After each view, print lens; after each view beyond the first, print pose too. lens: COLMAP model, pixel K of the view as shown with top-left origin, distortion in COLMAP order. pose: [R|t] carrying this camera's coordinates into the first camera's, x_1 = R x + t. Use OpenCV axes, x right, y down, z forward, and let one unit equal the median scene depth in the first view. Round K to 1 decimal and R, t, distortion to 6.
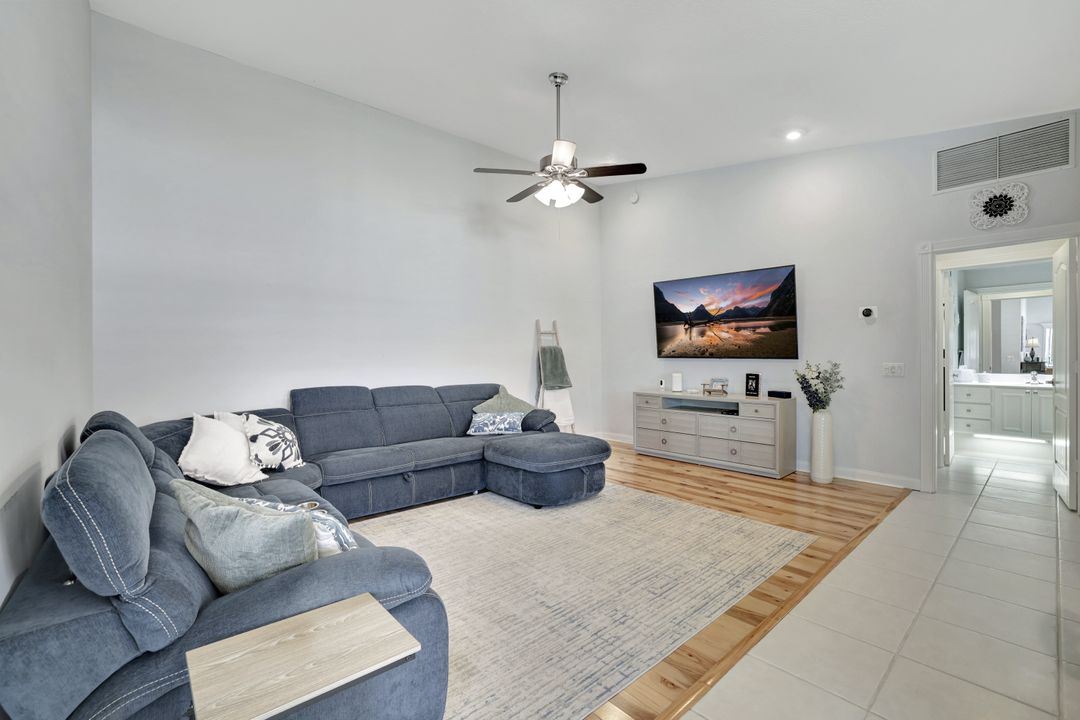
lens RADIAL K [[473.2, 0, 531.9], [0, 473.2, 354.4], [0, 0, 1]] dist [-0.051202, 0.019185]
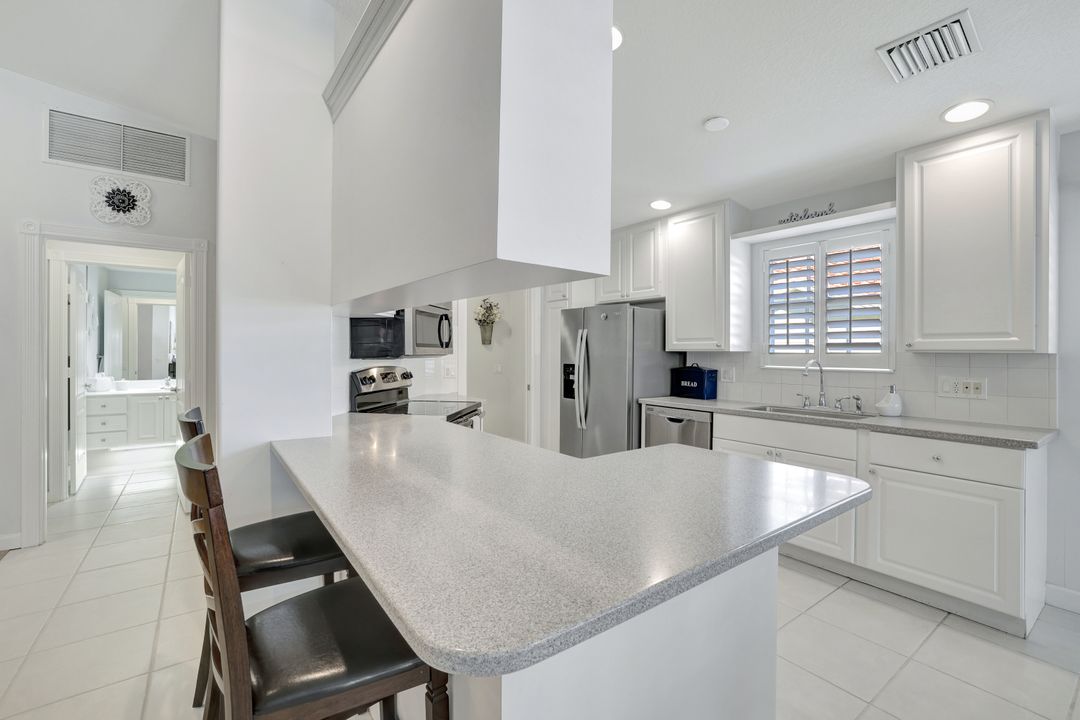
lens RADIAL K [[470.1, 0, 537.5], [0, 470.1, 351.7], [0, 0, 1]] dist [-0.053263, 0.022170]
pose [[0.090460, 0.004762, 0.995889, 0.160749], [-0.001889, 0.999988, -0.004610, -0.019793], [-0.995898, -0.001464, 0.090468, 0.080765]]
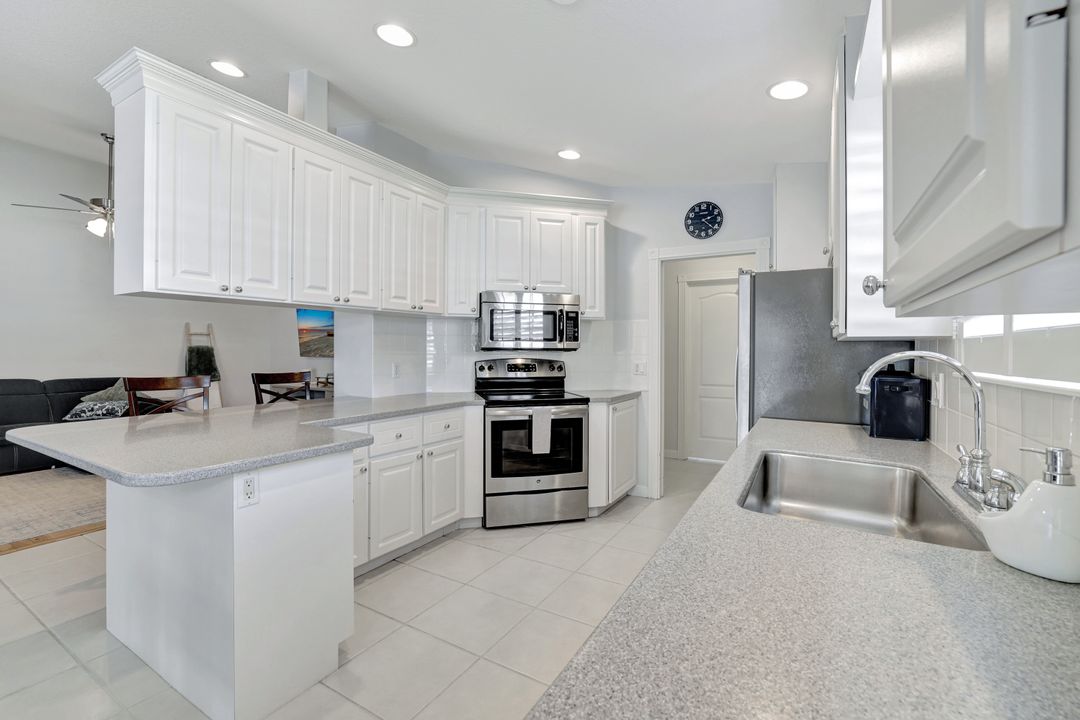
lens RADIAL K [[470.1, 0, 537.5], [0, 470.1, 351.7], [0, 0, 1]] dist [-0.053263, 0.022170]
pose [[0.948812, 0.011537, 0.315630, 0.620993], [-0.010844, 0.999933, -0.003953, -0.008709], [-0.315654, 0.000328, 0.948874, -0.443781]]
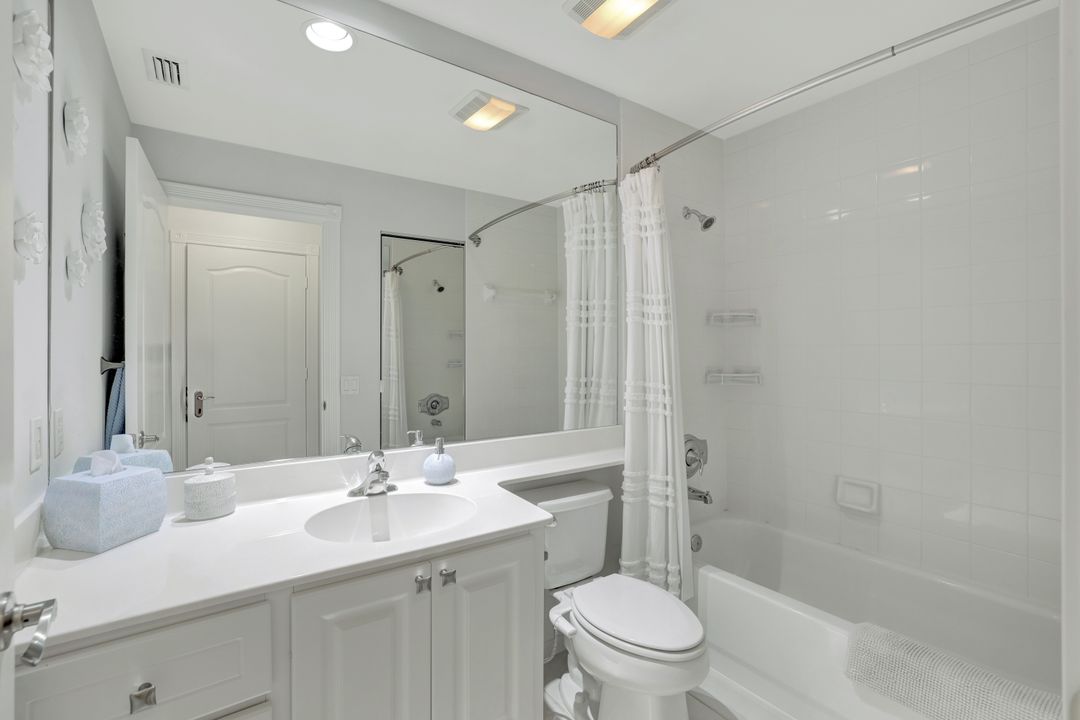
lens RADIAL K [[473.2, 0, 531.9], [0, 473.2, 354.4], [0, 0, 1]] dist [-0.051202, 0.019185]
pose [[0.114205, 0.001296, 0.993456, 0.984896], [0.000881, 0.999999, -0.001406, -0.017034], [-0.993457, 0.001036, 0.114204, 1.029432]]
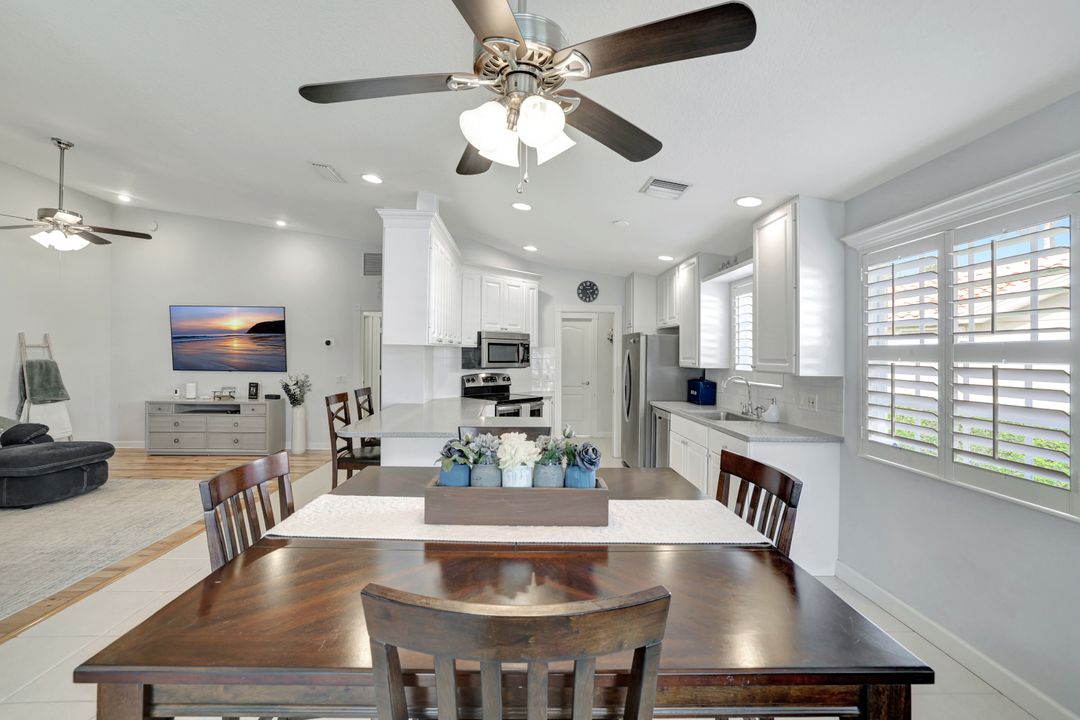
lens RADIAL K [[470.1, 0, 537.5], [0, 470.1, 351.7], [0, 0, 1]] dist [-0.053263, 0.022170]
pose [[0.631909, 0.016463, 0.774868, -0.055056], [-0.010164, 0.999864, -0.012955, -0.043701], [-0.774976, 0.000311, 0.631990, -0.544116]]
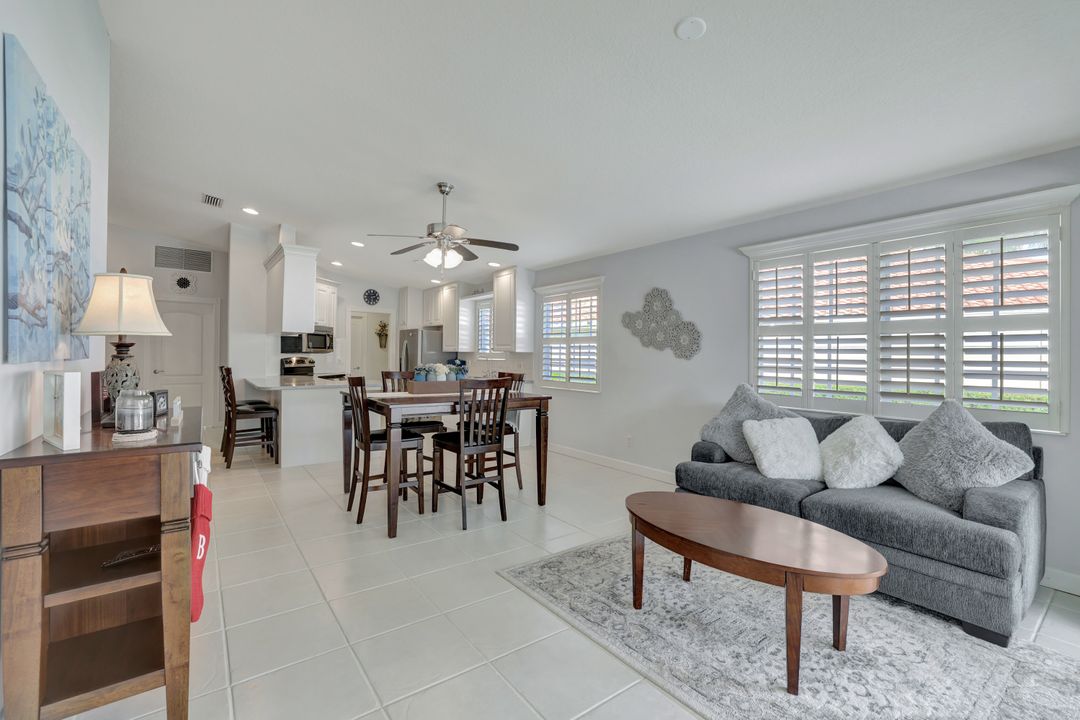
lens RADIAL K [[470.1, 0, 537.5], [0, 470.1, 351.7], [0, 0, 1]] dist [-0.053263, 0.022170]
pose [[0.080090, 0.013933, 0.996690, -0.712411], [-0.008800, 0.999873, -0.013271, -0.003914], [-0.996749, -0.007708, 0.080203, -0.594274]]
